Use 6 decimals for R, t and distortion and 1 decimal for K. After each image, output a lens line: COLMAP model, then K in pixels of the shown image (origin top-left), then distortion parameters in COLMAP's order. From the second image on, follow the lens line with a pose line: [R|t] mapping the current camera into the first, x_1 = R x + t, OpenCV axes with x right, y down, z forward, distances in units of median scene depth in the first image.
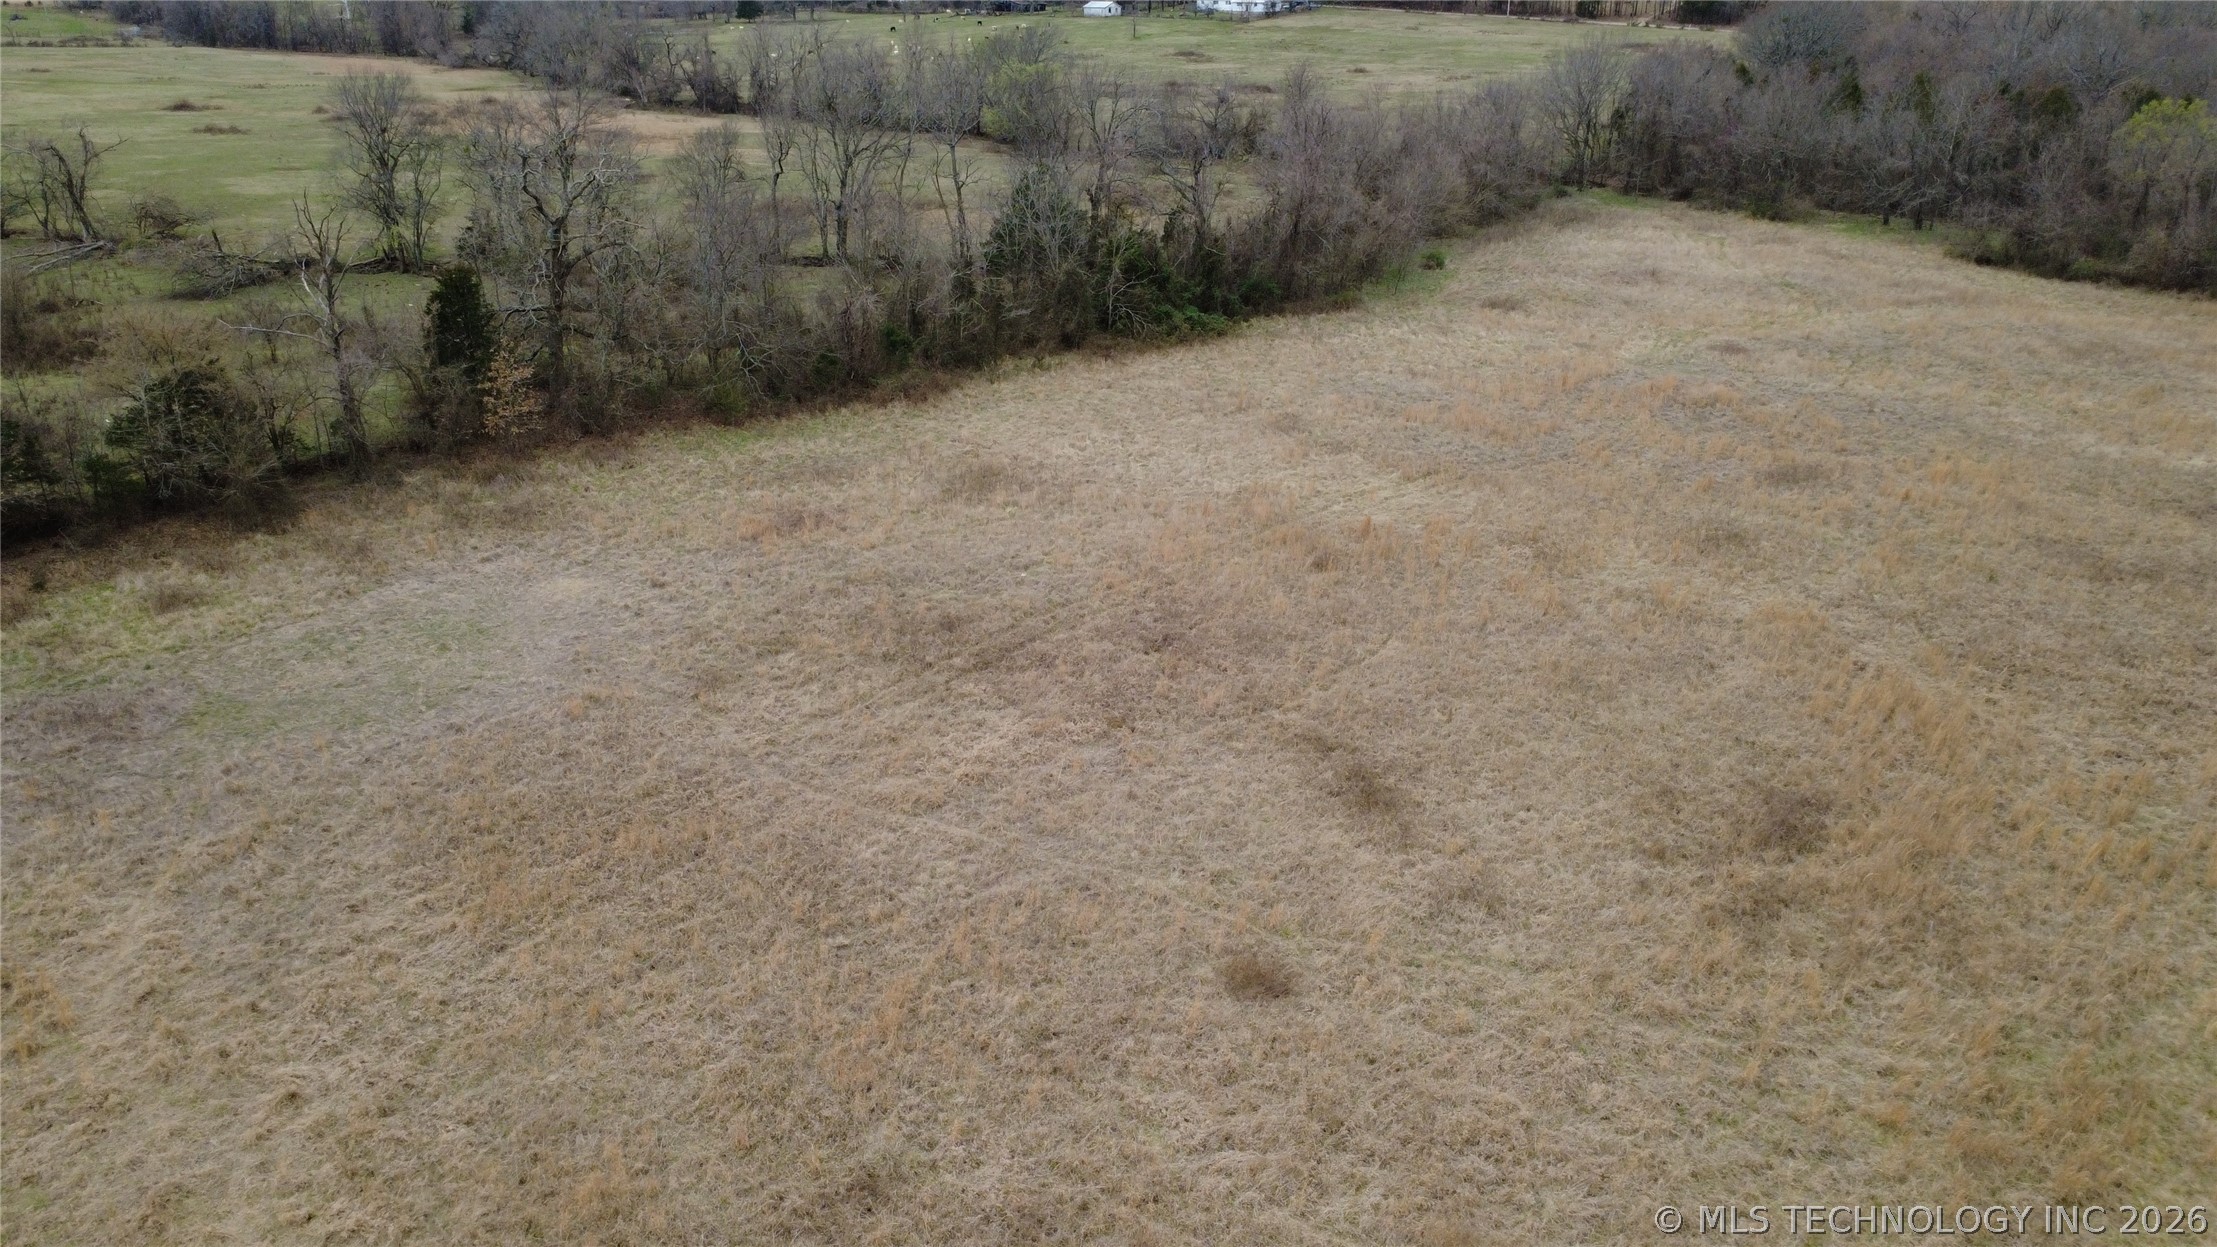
lens RADIAL K [[1611.2, 0, 1109.4], [0, 1611.2, 608.5], [0, 0, 1]] dist [-0.001672, 0.005666]
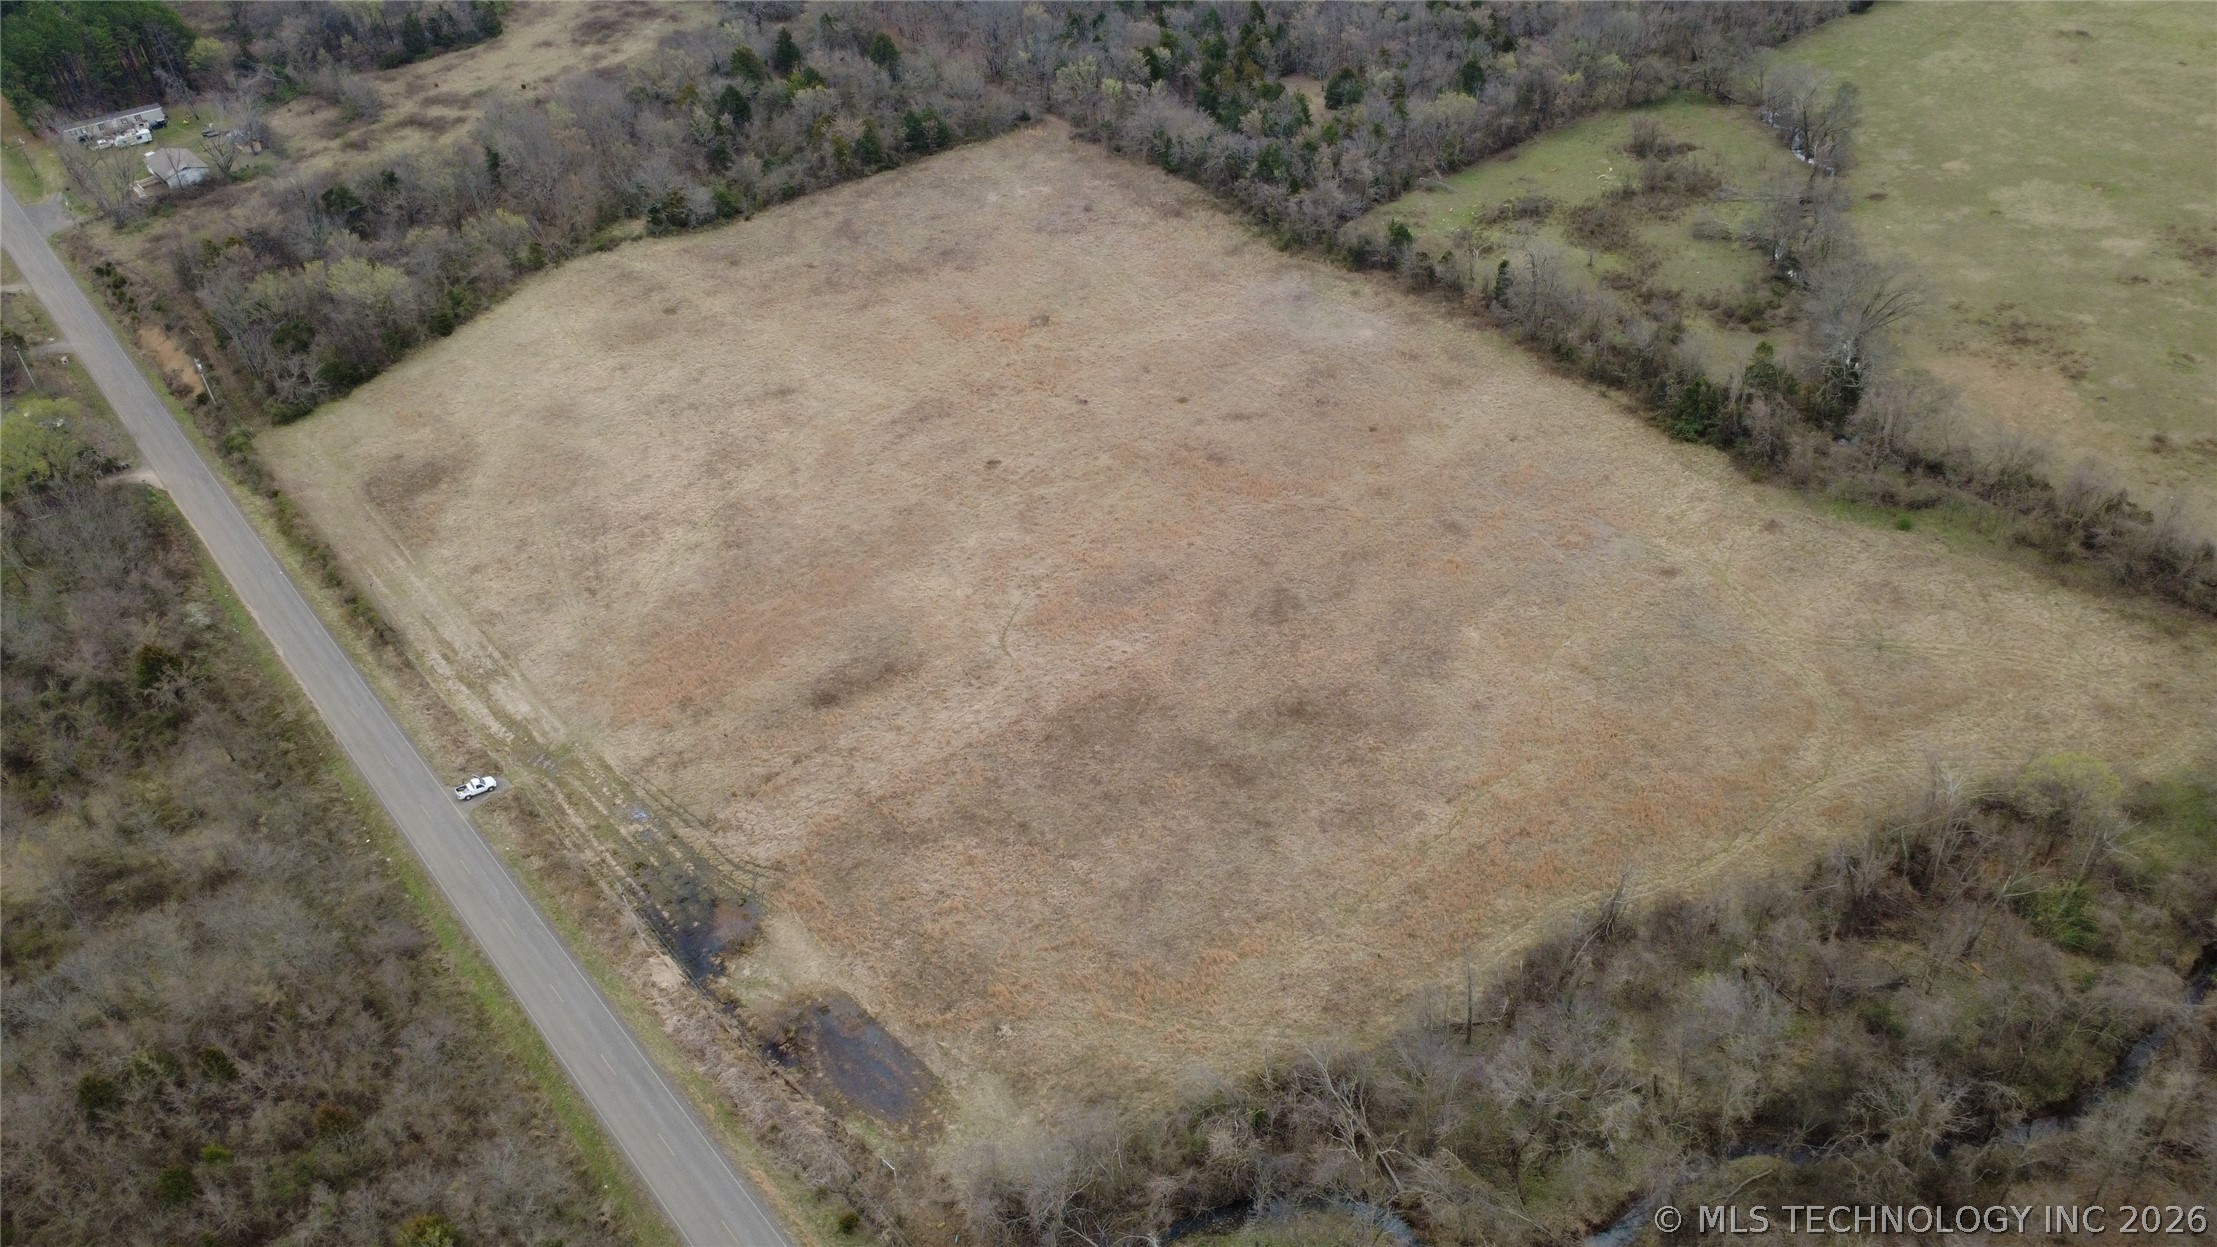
lens RADIAL K [[1611.2, 0, 1109.7], [0, 1611.2, 619.4], [0, 0, 1]] dist [-0.001672, 0.005666]
pose [[-0.241785, 0.579824, -0.778039, 3.191519], [-0.298532, 0.718487, 0.628216, -1.735632], [0.923265, 0.384163, -0.000623, 0.617974]]
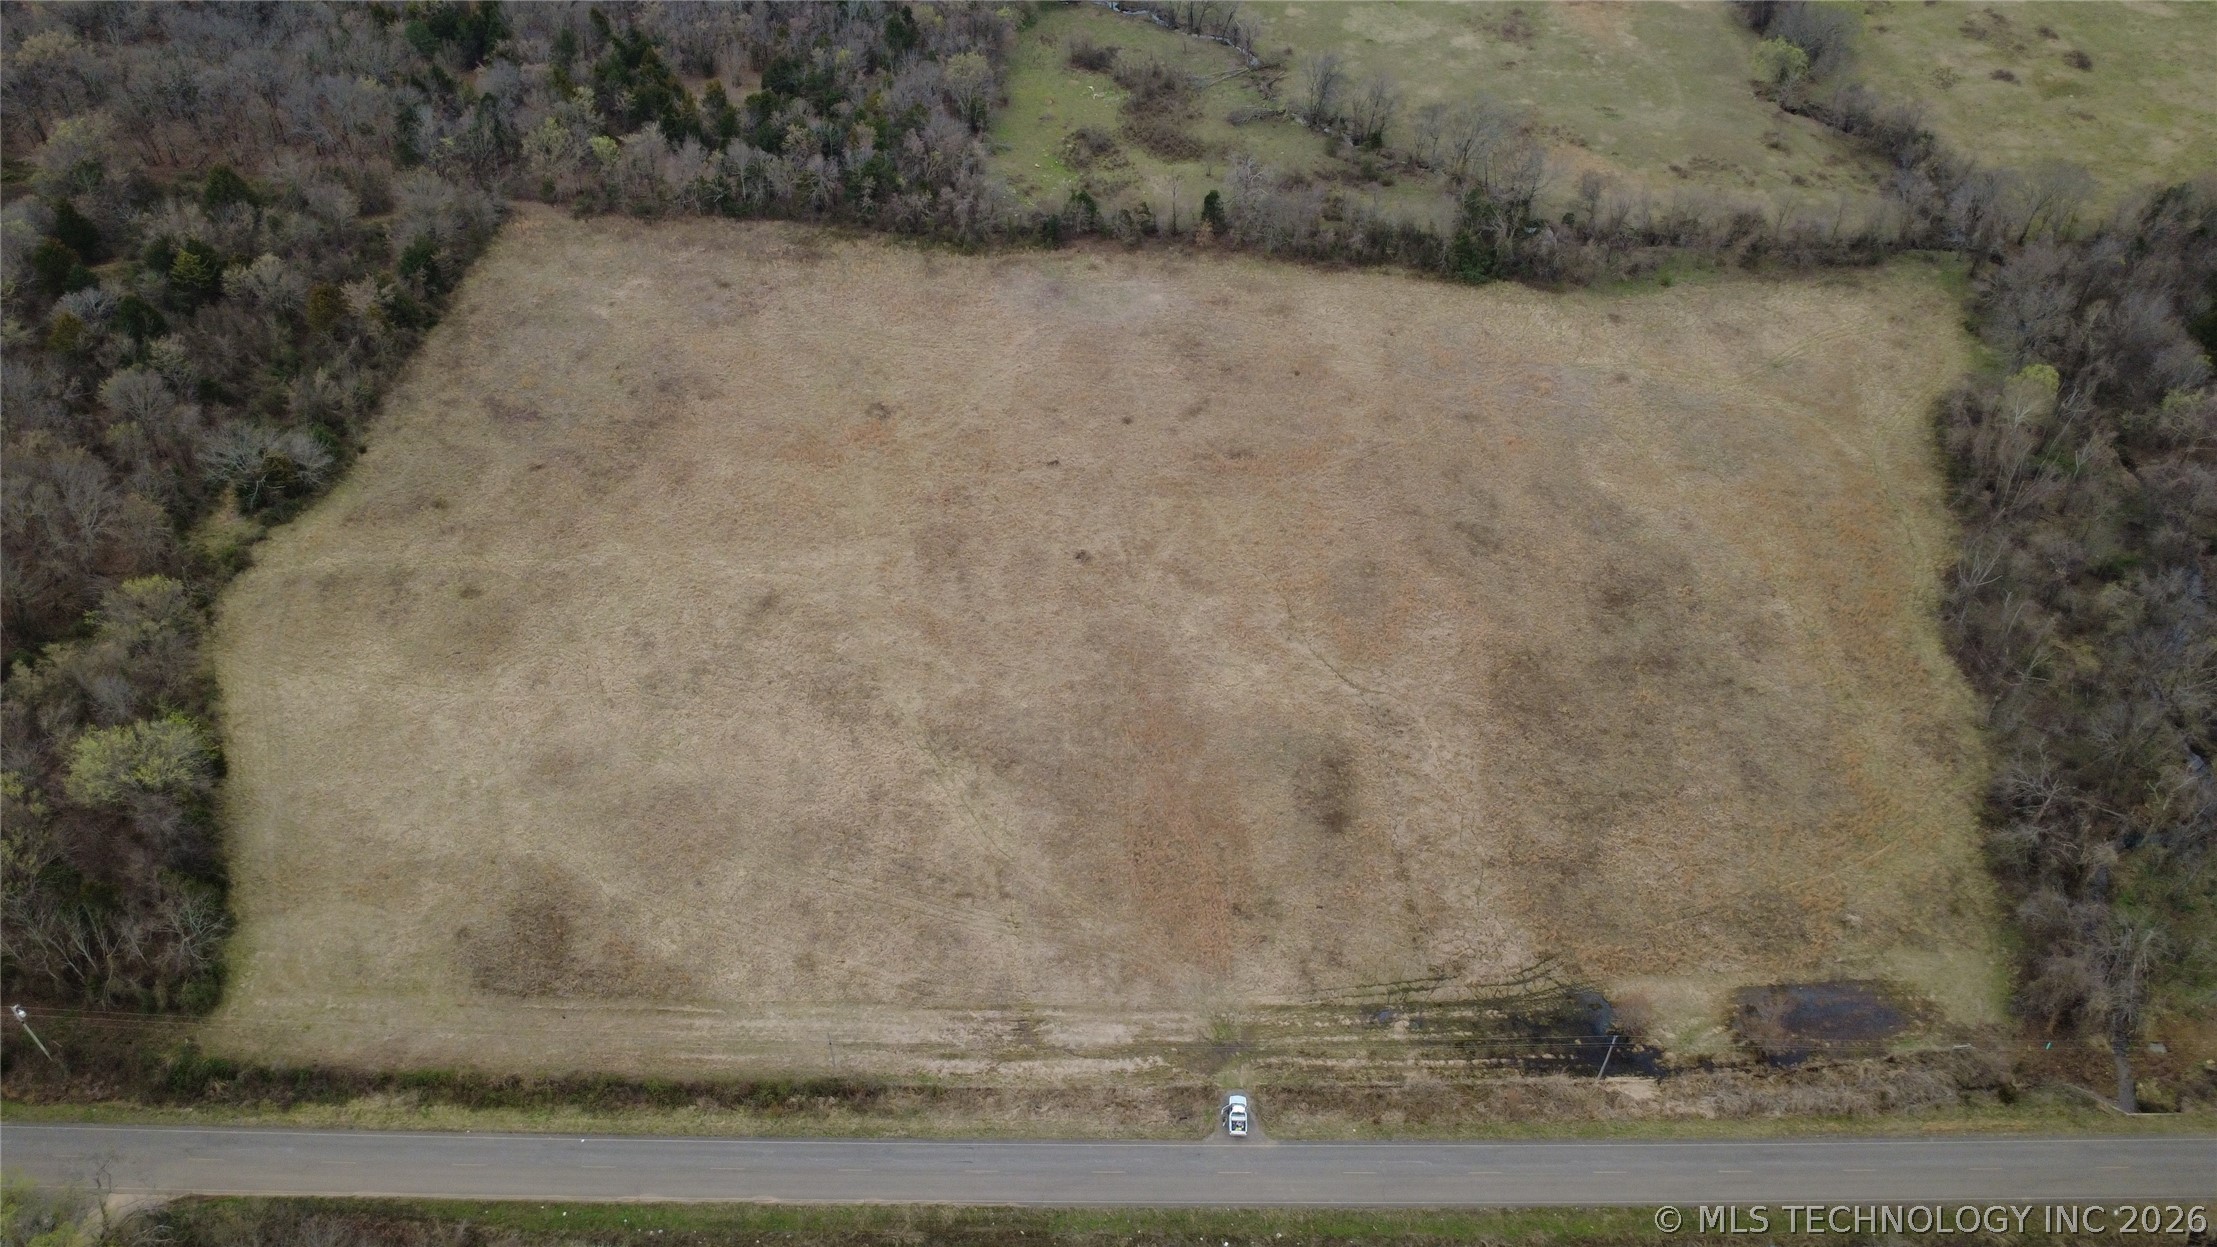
lens RADIAL K [[1611.2, 0, 1105.8], [0, 1611.2, 622.7], [0, 0, 1]] dist [-0.001672, 0.005666]
pose [[0.601898, 0.538682, -0.589526, 2.372722], [-0.306456, 0.837512, 0.452393, -1.092564], [0.737431, -0.091630, 0.669179, -1.889104]]
